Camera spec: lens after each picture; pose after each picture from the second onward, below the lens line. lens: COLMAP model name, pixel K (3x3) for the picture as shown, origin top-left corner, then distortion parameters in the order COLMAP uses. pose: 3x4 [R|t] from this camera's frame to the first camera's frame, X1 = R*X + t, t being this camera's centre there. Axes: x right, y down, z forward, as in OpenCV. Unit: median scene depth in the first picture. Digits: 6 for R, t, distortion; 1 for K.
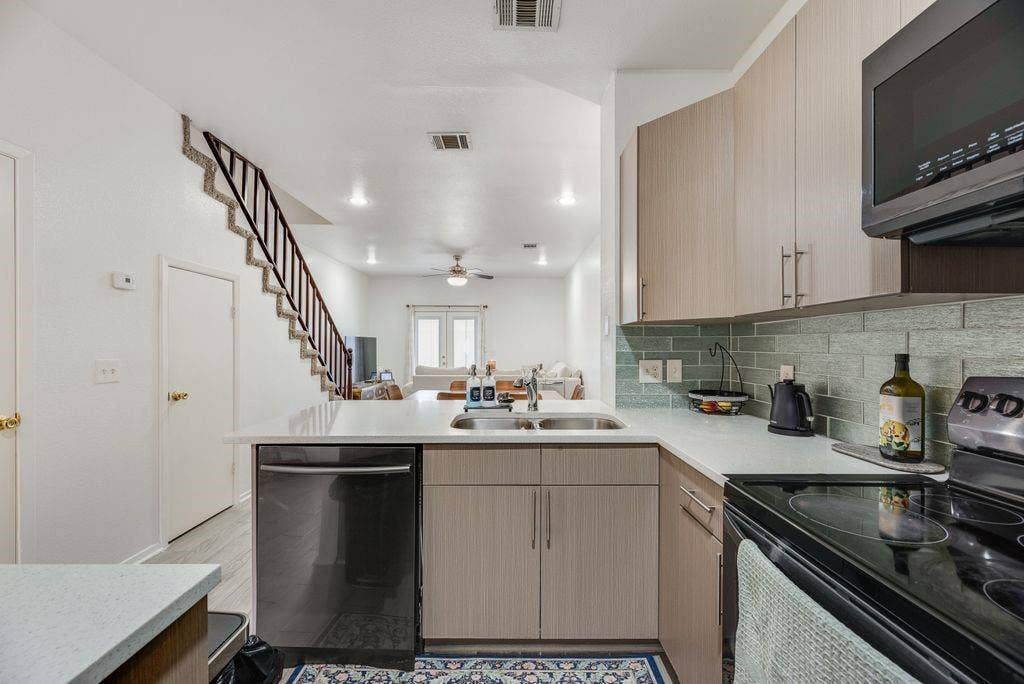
lens RADIAL K [[406.3, 0, 517.0], [0, 406.3, 344.4], [0, 0, 1]] dist [-0.001345, -0.000687]
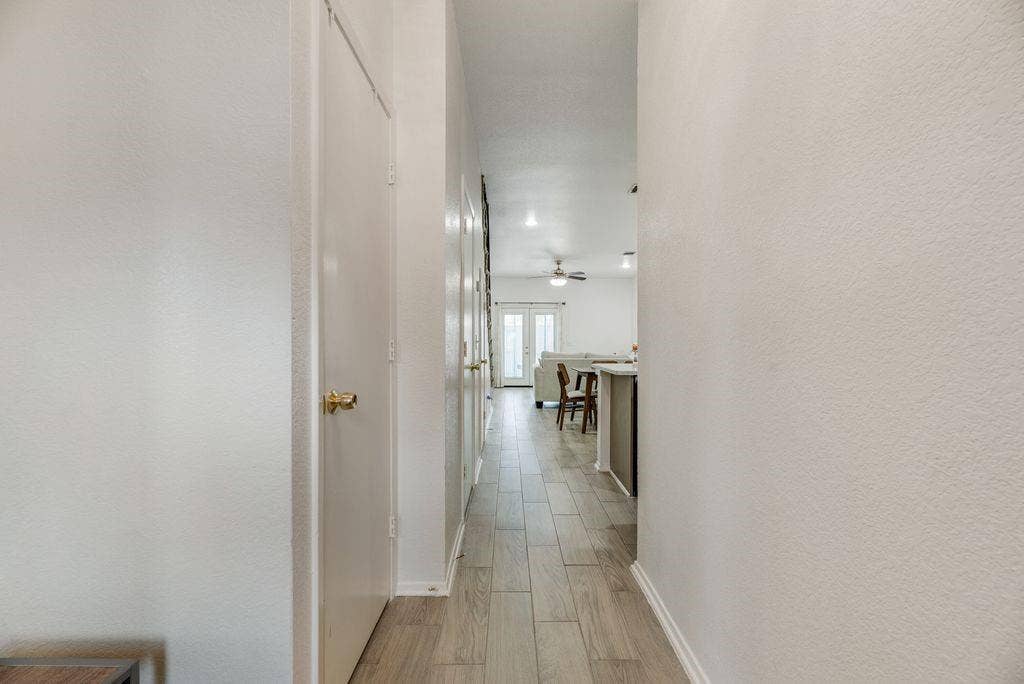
lens RADIAL K [[406.3, 0, 512.8], [0, 406.3, 343.2], [0, 0, 1]] dist [-0.001345, -0.000687]
pose [[0.999973, 0.001235, -0.007191, -0.922952], [-0.001218, 0.999996, 0.002375, 0.074849], [0.007194, -0.002366, 0.999971, -0.673509]]
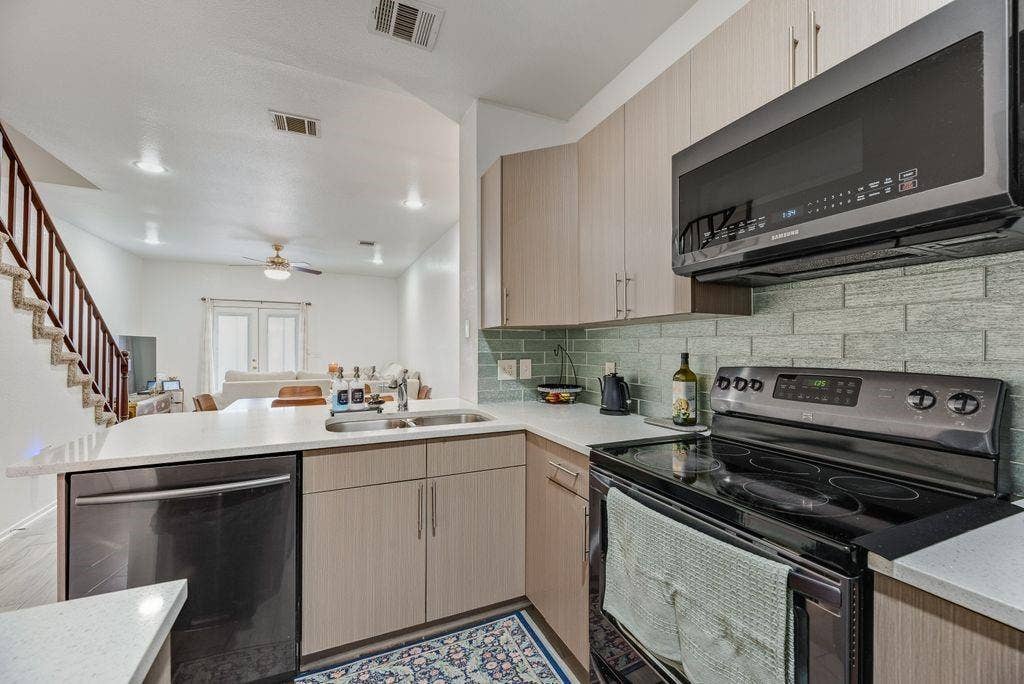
lens RADIAL K [[406.3, 0, 513.9], [0, 406.3, 343.9], [0, 0, 1]] dist [-0.001345, -0.000687]
pose [[0.912007, 0.002896, 0.410163, -0.133574], [-0.000995, 0.999988, -0.004848, -0.000838], [-0.410172, 0.004013, 0.911999, -0.054559]]
